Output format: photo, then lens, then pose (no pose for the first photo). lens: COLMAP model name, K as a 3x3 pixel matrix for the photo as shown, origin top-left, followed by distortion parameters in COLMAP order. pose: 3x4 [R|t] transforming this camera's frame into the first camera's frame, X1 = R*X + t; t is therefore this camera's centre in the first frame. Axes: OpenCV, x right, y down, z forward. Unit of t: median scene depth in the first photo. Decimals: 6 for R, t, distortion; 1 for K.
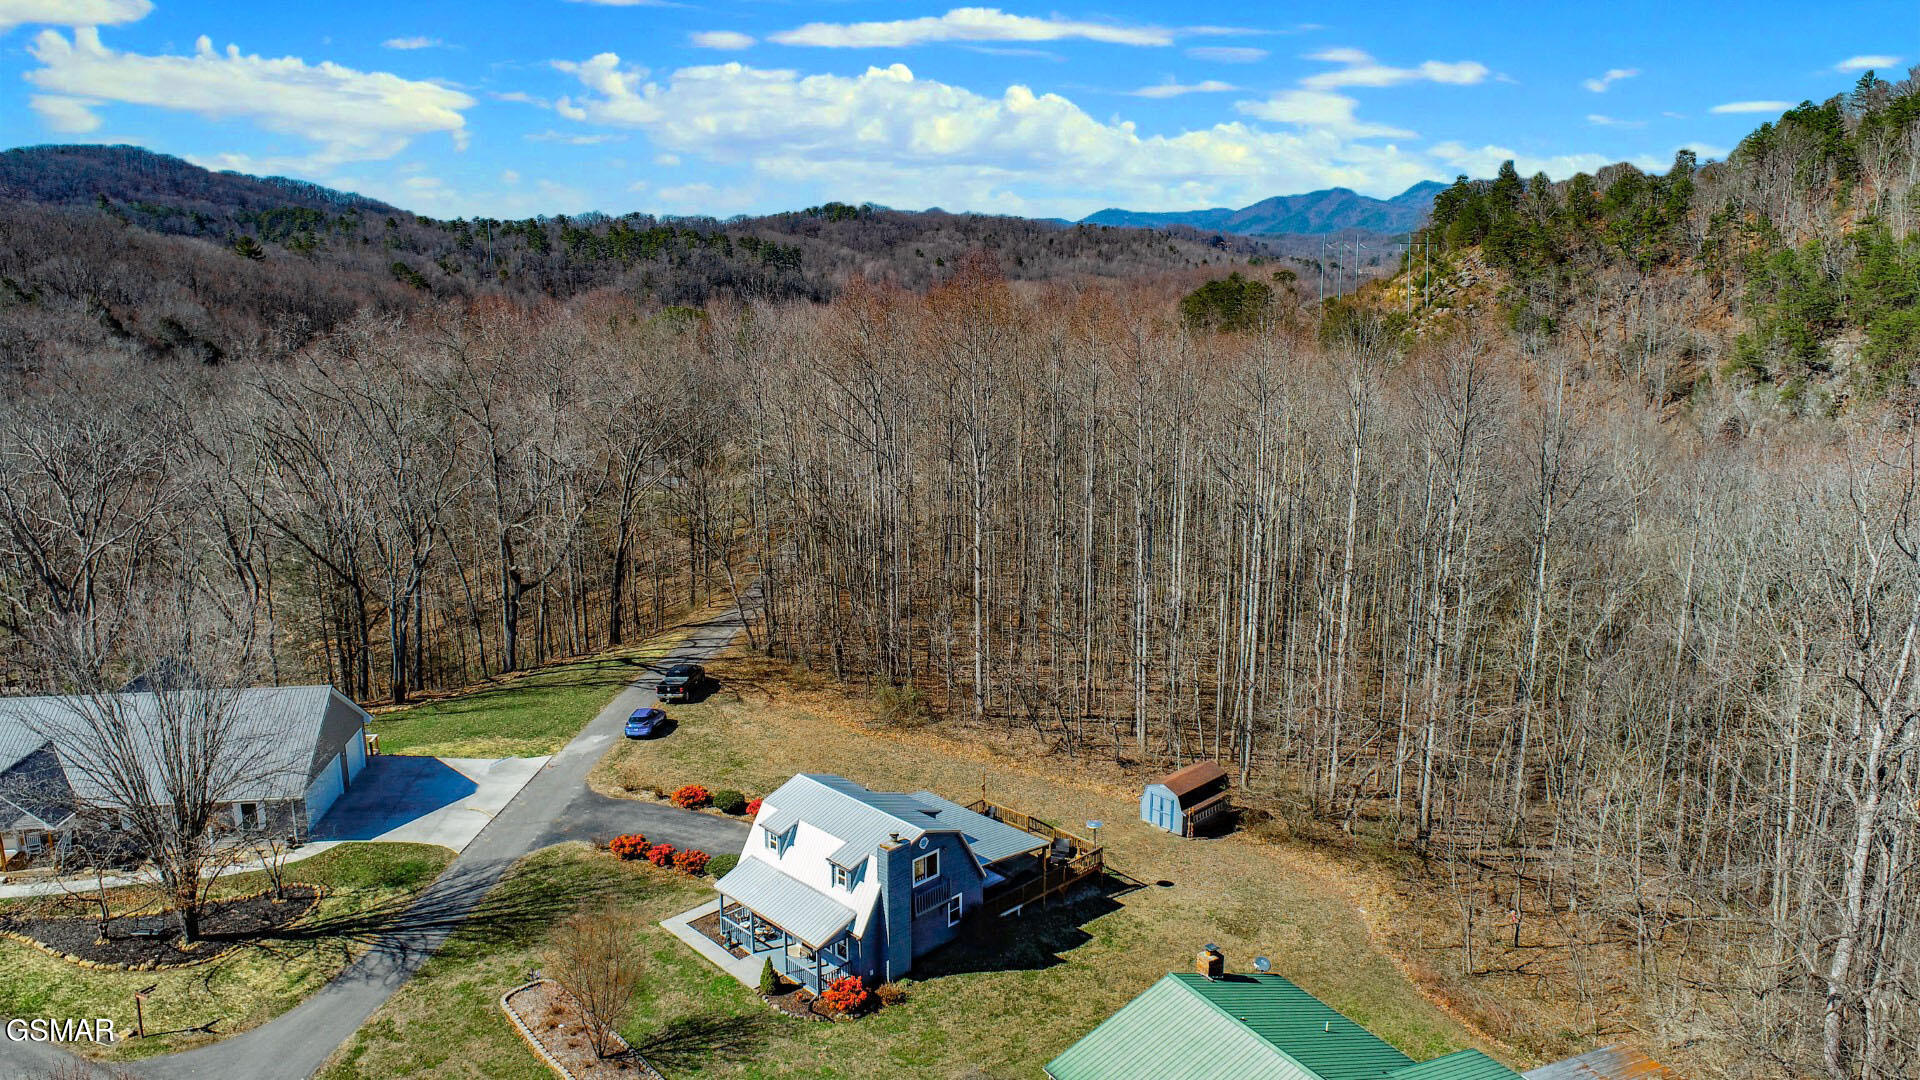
lens RADIAL K [[1307.0, 0, 960.0], [0, 1307.0, 575.4], [0, 0, 1]] dist [-0.000947, 0.000670]
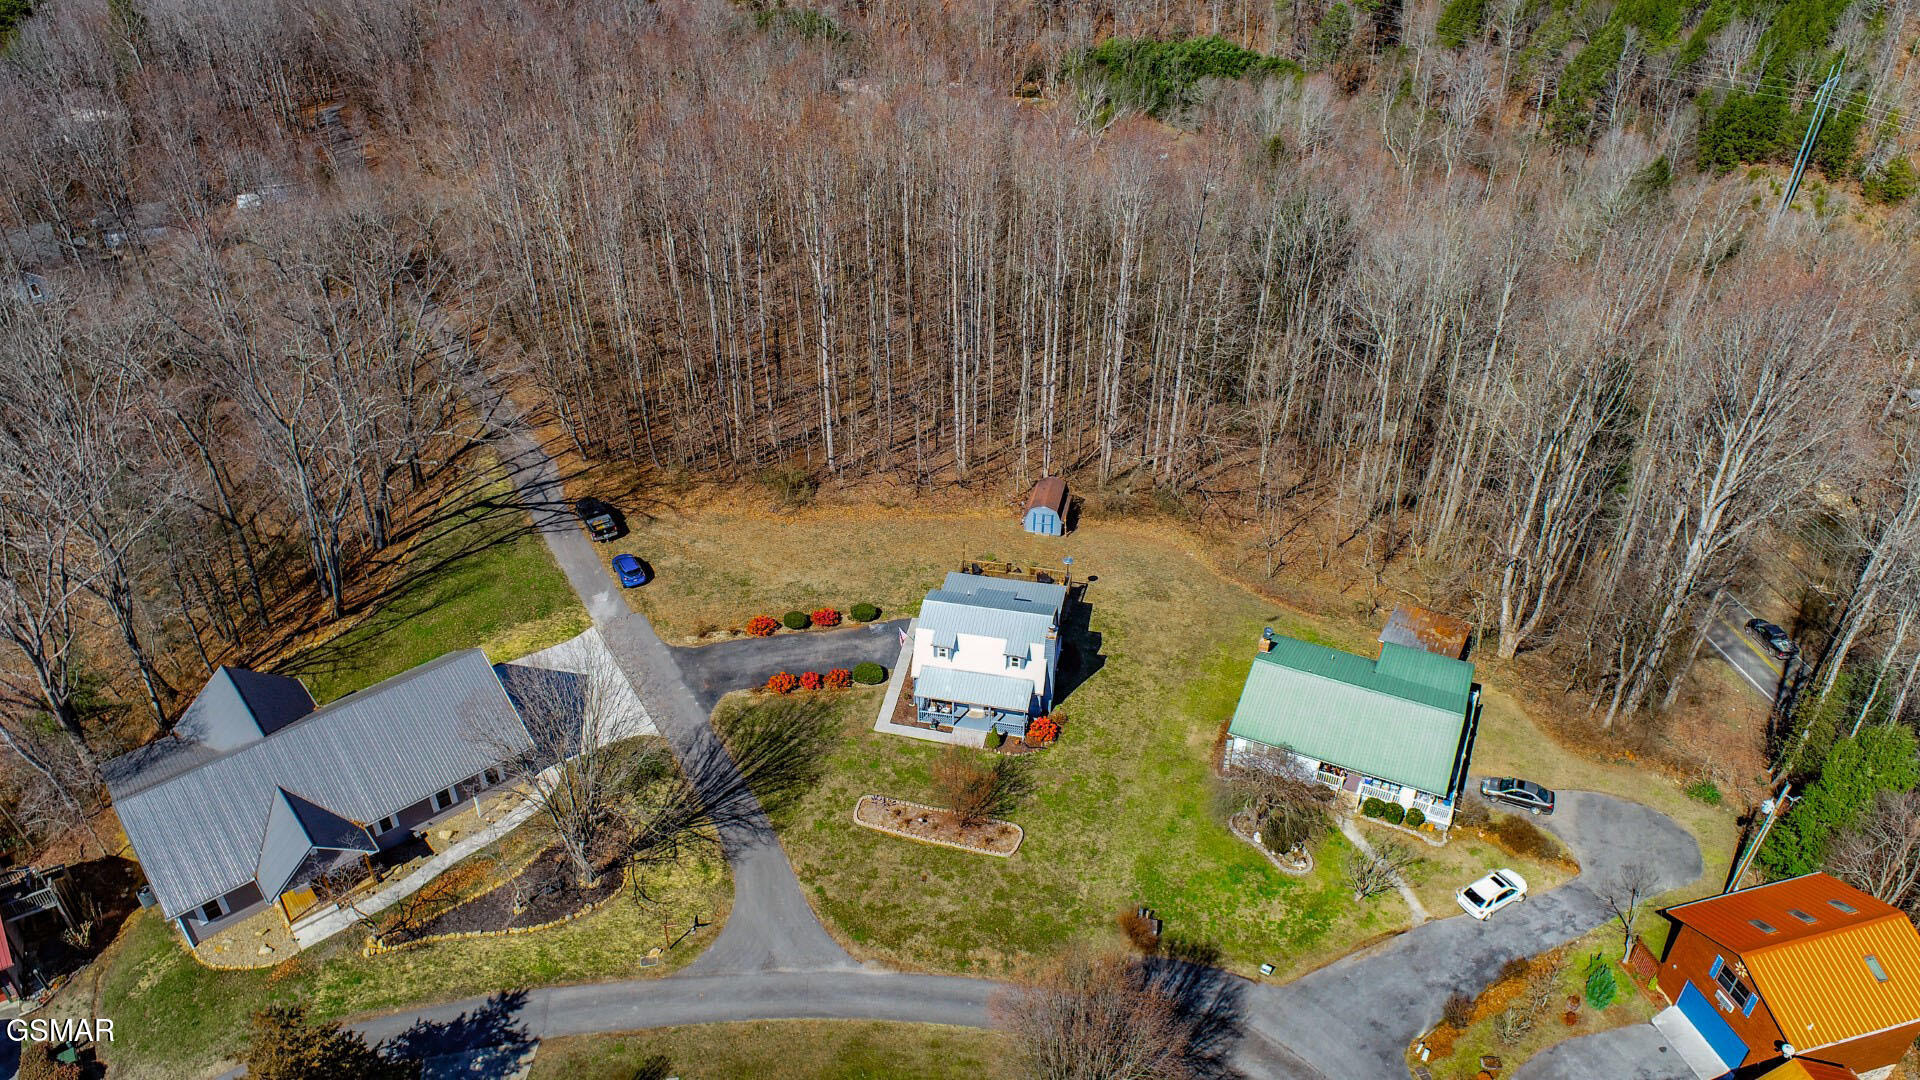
lens RADIAL K [[1302.9, 0, 960.0], [0, 1302.9, 540.0], [0, 0, 1]] dist [-0.006328, -0.001737]
pose [[0.835214, -0.301375, 0.459990, -0.737204], [0.129864, 0.920891, 0.367552, -0.428104], [-0.534372, -0.247249, 0.808279, -0.137968]]
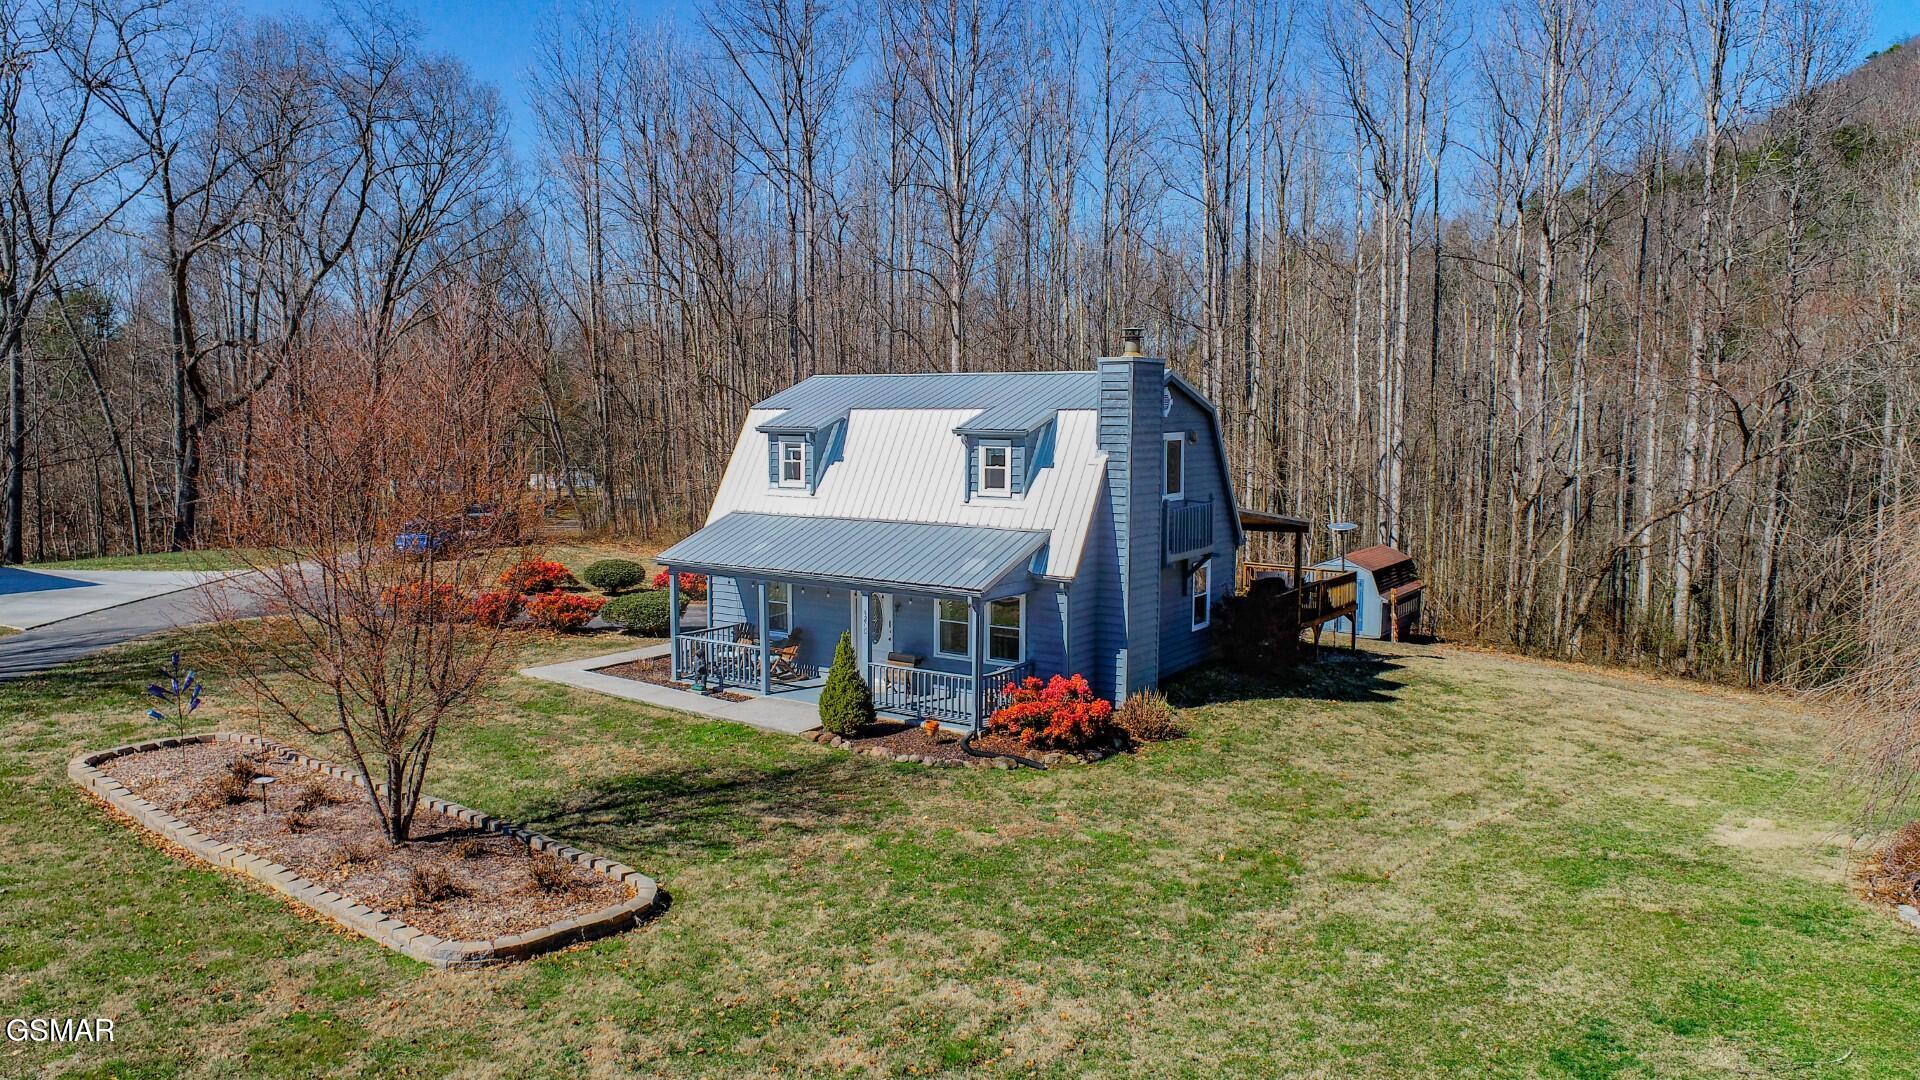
lens RADIAL K [[1310.5, 0, 956.0], [0, 1310.5, 535.8], [0, 0, 1]] dist [-0.008109, 0.003842]
pose [[0.982054, -0.016816, 0.187850, -0.169153], [0.045351, 0.987848, -0.148661, 0.292200], [-0.183067, 0.154513, 0.970882, 0.554259]]
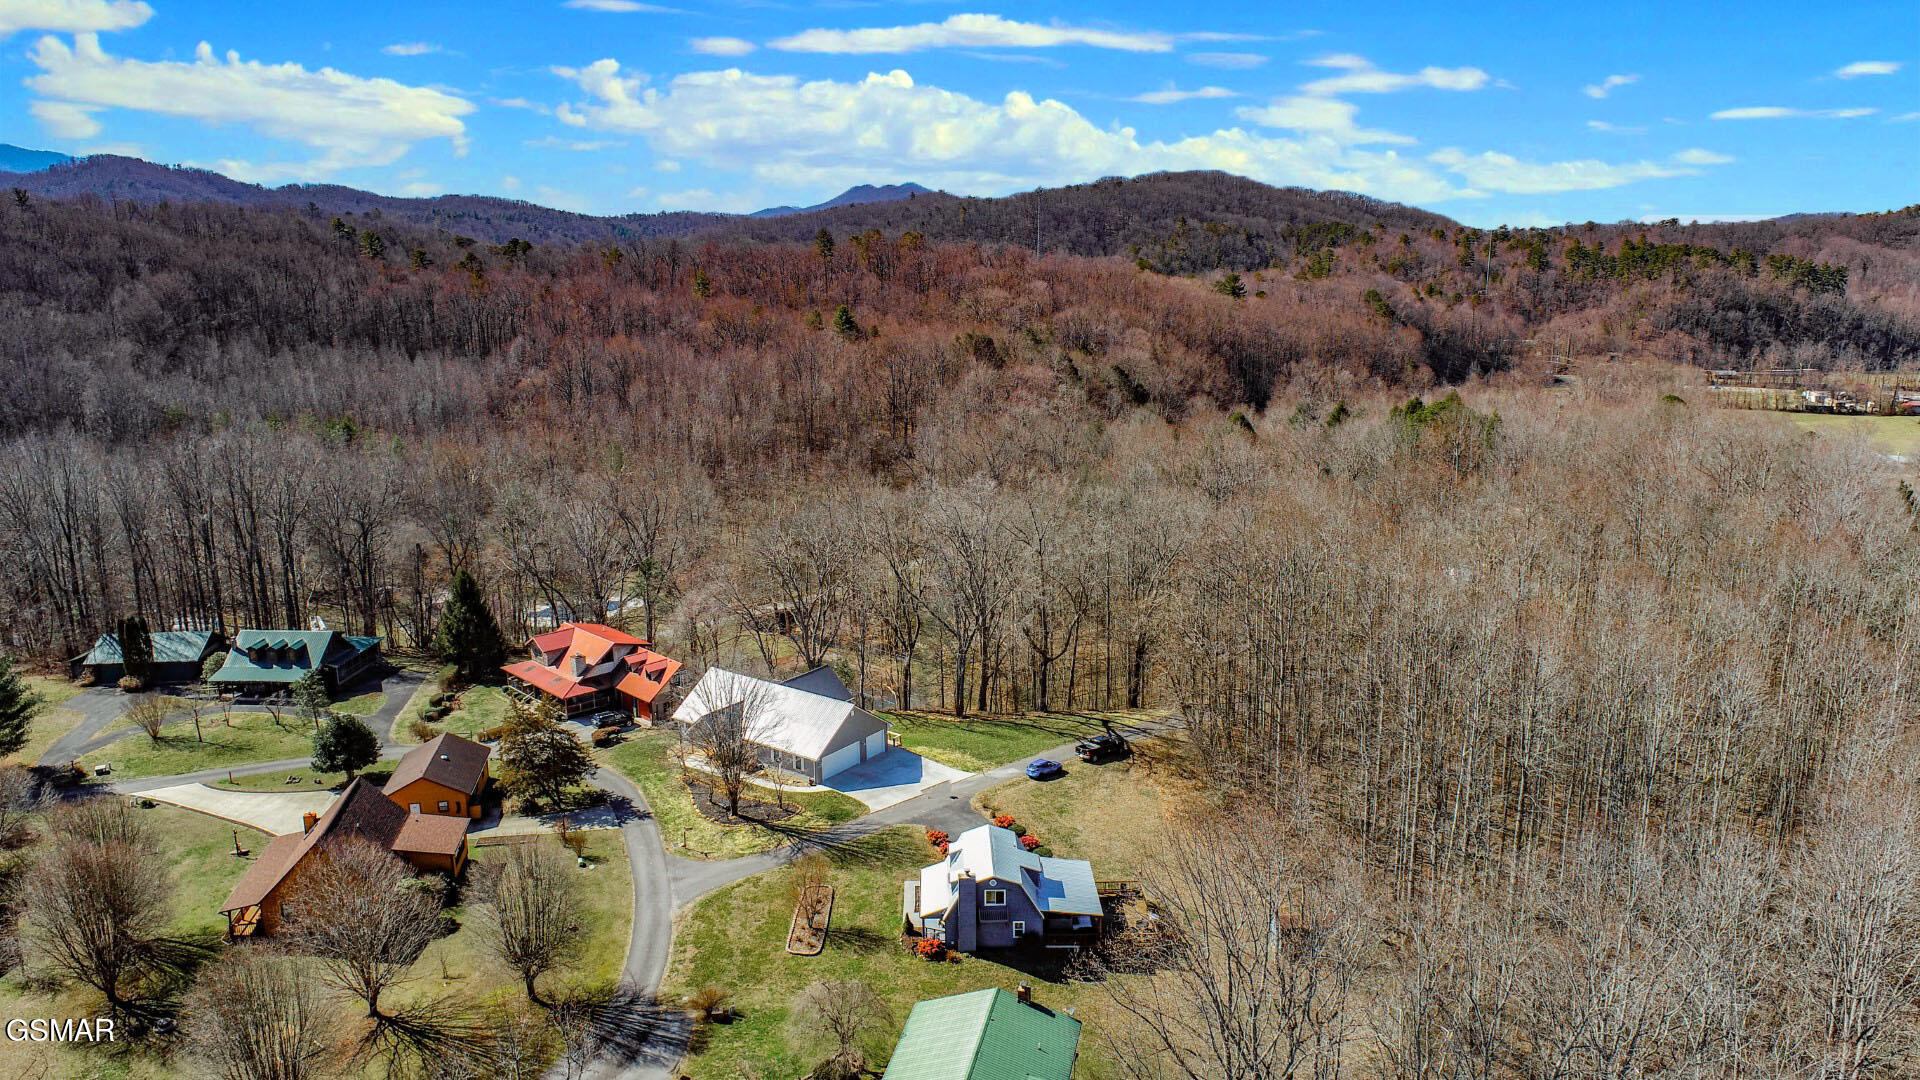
lens RADIAL K [[1310.5, 0, 956.0], [0, 1310.5, 535.8], [0, 0, 1]] dist [-0.008109, 0.003842]
pose [[0.722958, 0.149288, -0.674570, 0.978980], [-0.161822, 0.985805, 0.044737, -0.300975], [0.671673, 0.076817, 0.736854, -0.332720]]
